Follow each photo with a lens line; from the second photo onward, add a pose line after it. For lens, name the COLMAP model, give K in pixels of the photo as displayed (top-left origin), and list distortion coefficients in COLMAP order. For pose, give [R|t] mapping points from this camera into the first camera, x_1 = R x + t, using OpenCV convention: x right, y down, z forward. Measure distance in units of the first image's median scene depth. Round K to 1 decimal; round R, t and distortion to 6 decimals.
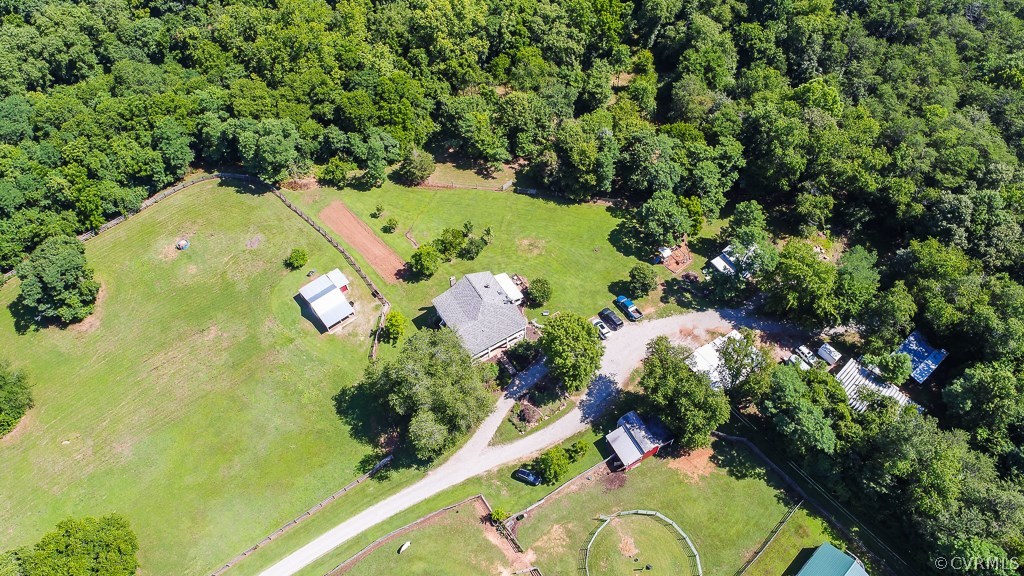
lens RADIAL K [[684.3, 0, 512.0], [0, 684.3, 288.0], [0, 0, 1]] dist [-0.000507, -0.003179]
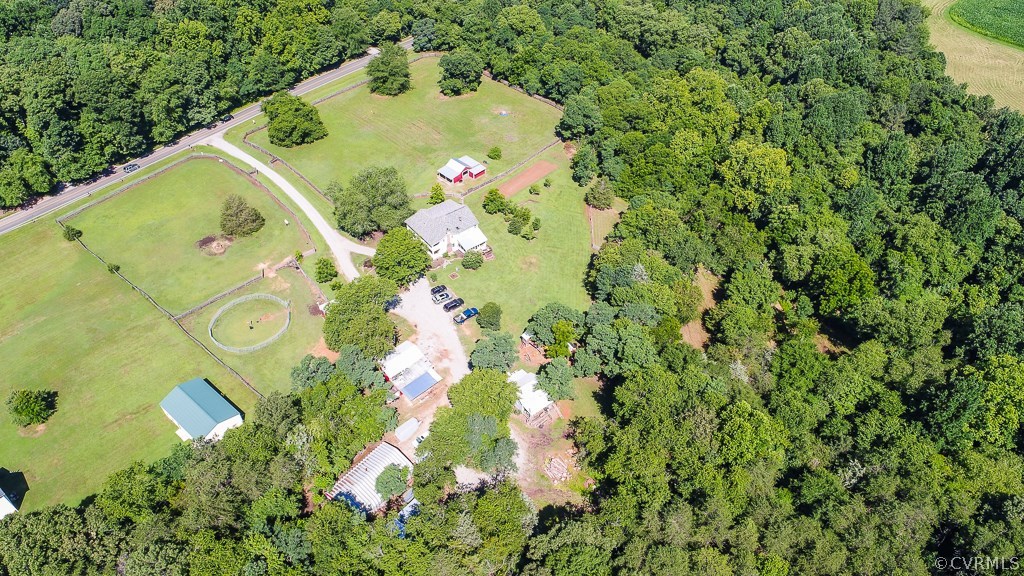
lens RADIAL K [[684.3, 0, 512.0], [0, 684.3, 288.0], [0, 0, 1]] dist [-0.000507, -0.003179]
pose [[0.120641, 0.701430, -0.702454, 0.908366], [-0.821637, 0.467670, 0.325879, -0.411292], [0.557098, 0.537847, 0.632741, 0.259088]]
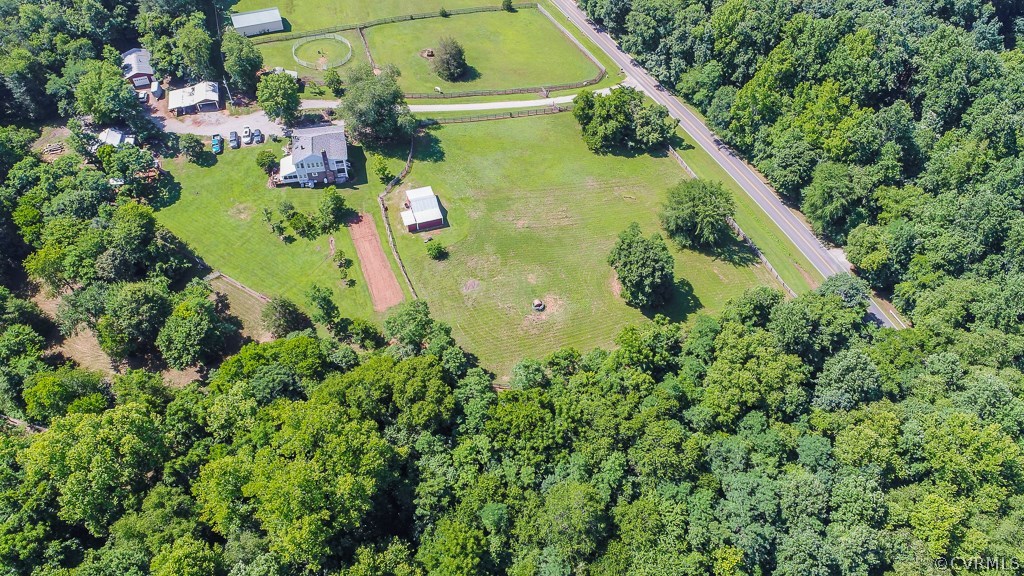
lens RADIAL K [[684.3, 0, 512.0], [0, 684.3, 288.0], [0, 0, 1]] dist [-0.000507, -0.003179]
pose [[-0.939771, -0.256647, 0.225749, -0.685482], [0.280044, -0.199459, 0.939037, -1.032697], [-0.195974, 0.945700, 0.259319, 0.757209]]
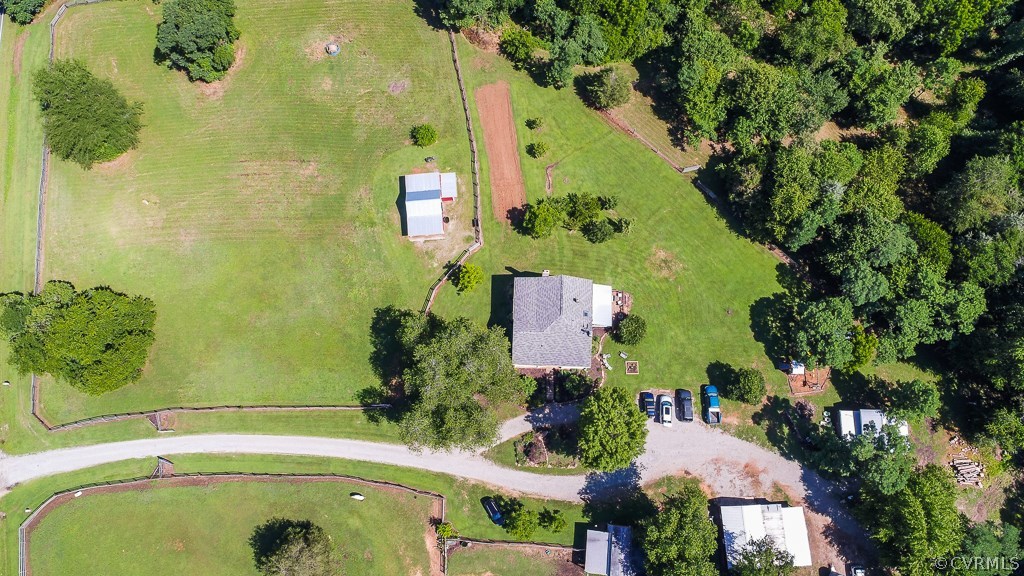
lens RADIAL K [[684.3, 0, 512.0], [0, 684.3, 288.0], [0, 0, 1]] dist [-0.000507, -0.003179]
pose [[0.830046, 0.542301, -0.130126, -0.000761], [-0.465740, 0.802400, 0.373151, -0.265630], [0.306773, -0.249128, 0.918600, 0.179629]]
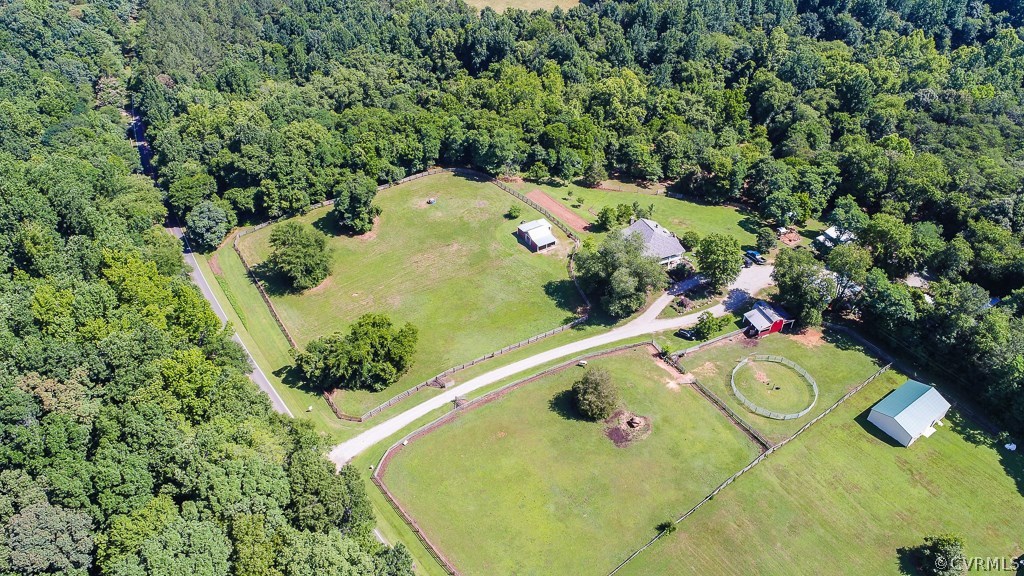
lens RADIAL K [[684.3, 0, 512.0], [0, 684.3, 288.0], [0, 0, 1]] dist [-0.000507, -0.003179]
pose [[0.989790, 0.103784, -0.097694, -0.163768], [-0.126516, 0.955402, -0.266835, 0.485942], [0.065644, 0.276470, 0.958778, -0.316149]]
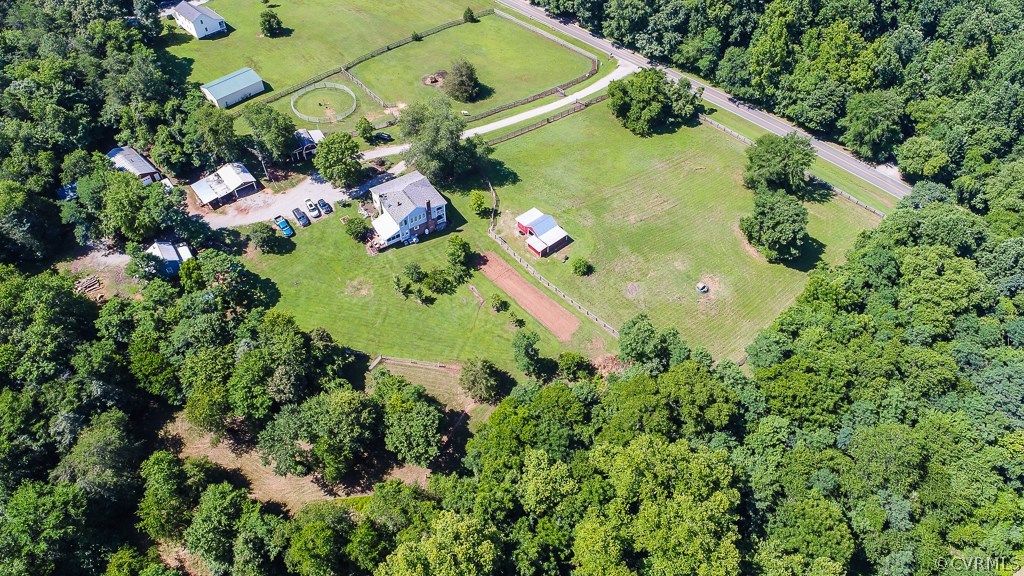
lens RADIAL K [[684.3, 0, 512.0], [0, 684.3, 288.0], [0, 0, 1]] dist [-0.000507, -0.003179]
pose [[-0.999156, 0.036072, -0.019671, -0.184438], [-0.027850, -0.242582, 0.969731, -1.080682], [0.030209, 0.969460, 0.243382, 0.773888]]
